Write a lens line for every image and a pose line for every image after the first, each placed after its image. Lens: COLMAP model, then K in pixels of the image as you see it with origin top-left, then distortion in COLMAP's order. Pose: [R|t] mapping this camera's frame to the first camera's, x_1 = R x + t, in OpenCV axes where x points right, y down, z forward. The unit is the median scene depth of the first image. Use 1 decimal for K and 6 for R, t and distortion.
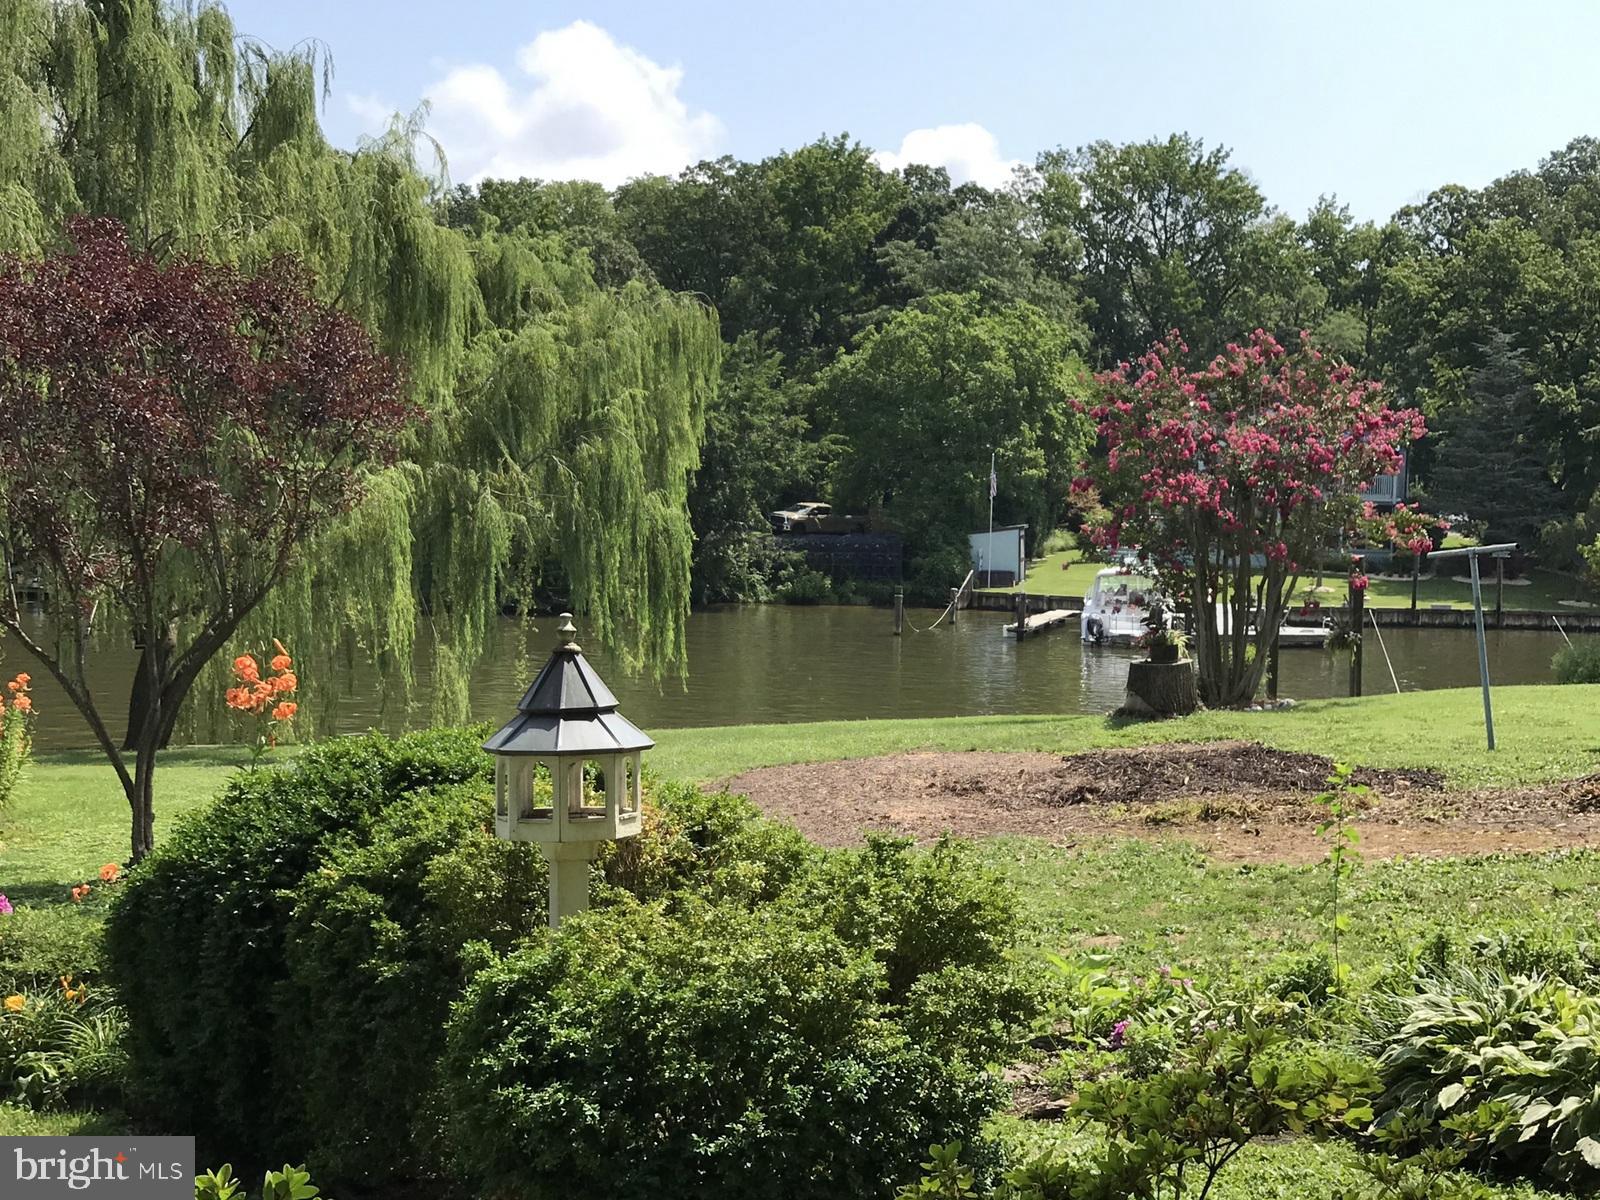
lens RADIAL K [[2237.1, 0, 804.0], [0, 2237.1, 609.8], [0, 0, 1]] dist [0.443276, 0.000000]
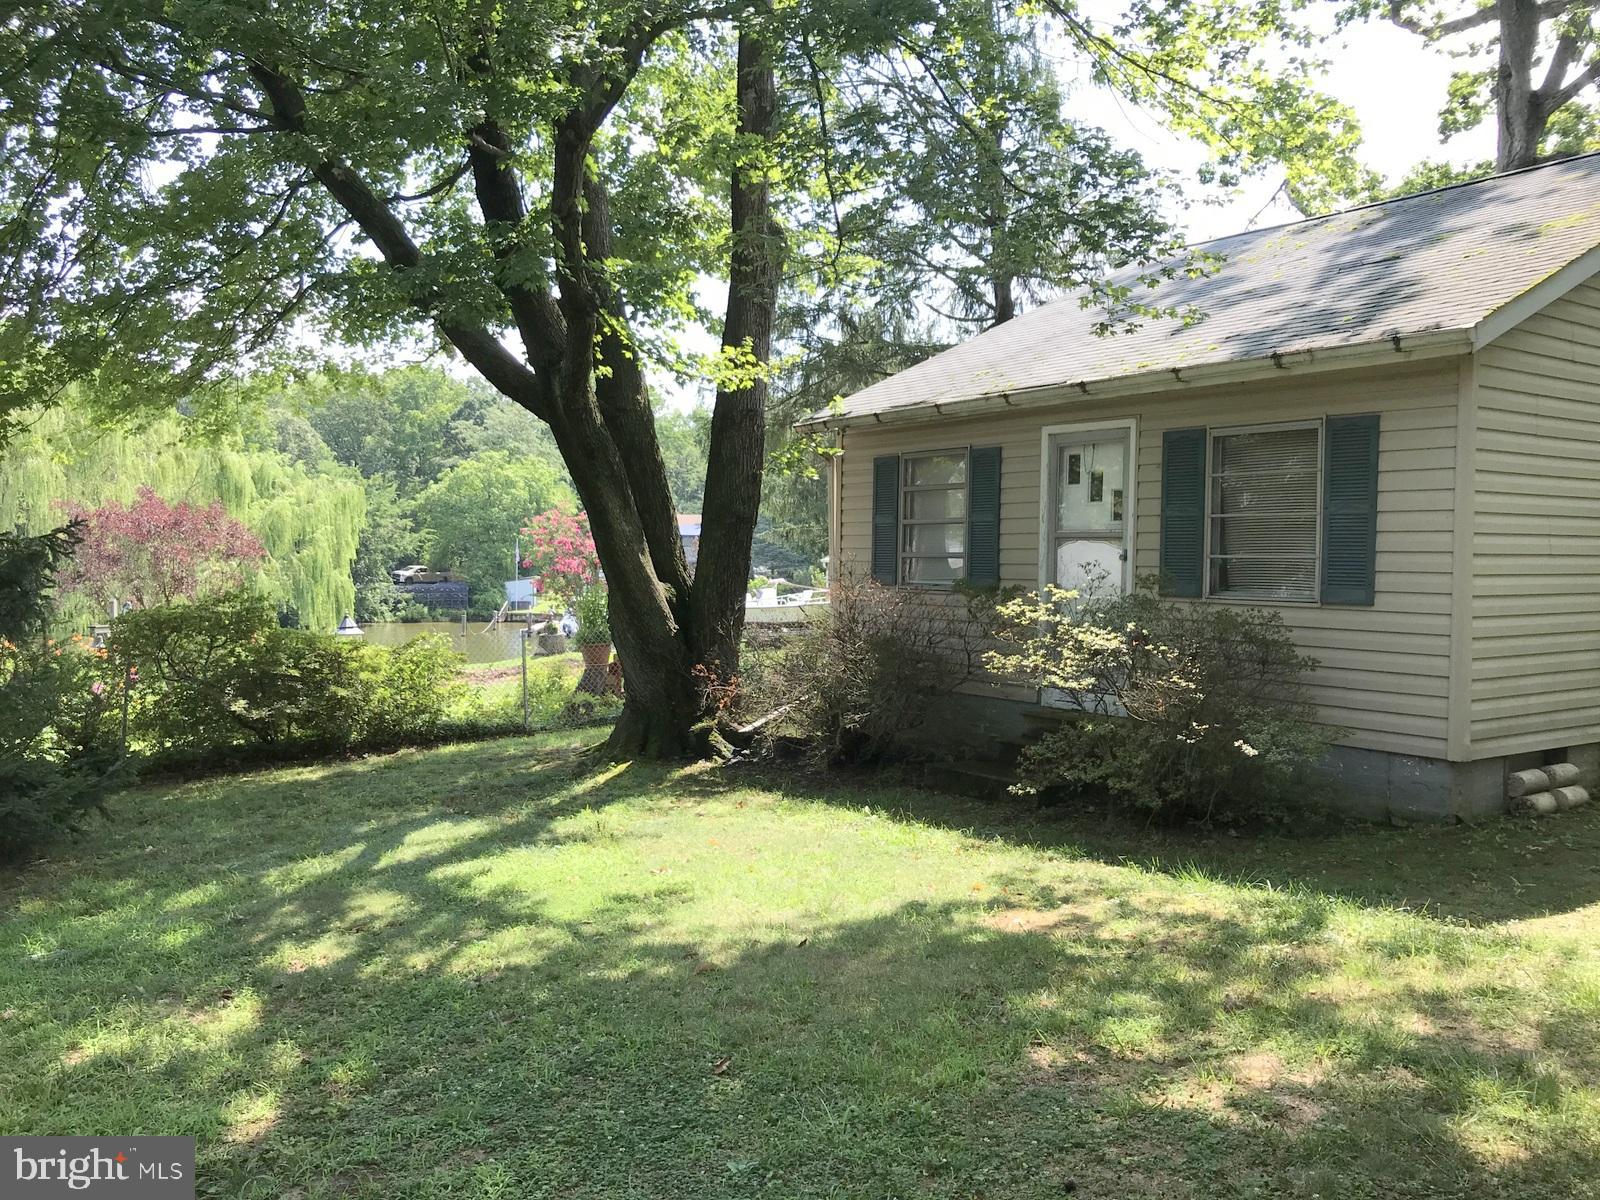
lens RADIAL K [[1368.5, 0, 797.4], [0, 1368.5, 600.0], [0, 0, 1]] dist [0.027633, -0.026454]
pose [[0.963357, -0.020280, 0.267455, 0.003551], [0.025031, 0.999583, -0.014365, 0.003193], [-0.267052, 0.020533, 0.963463, -0.152294]]
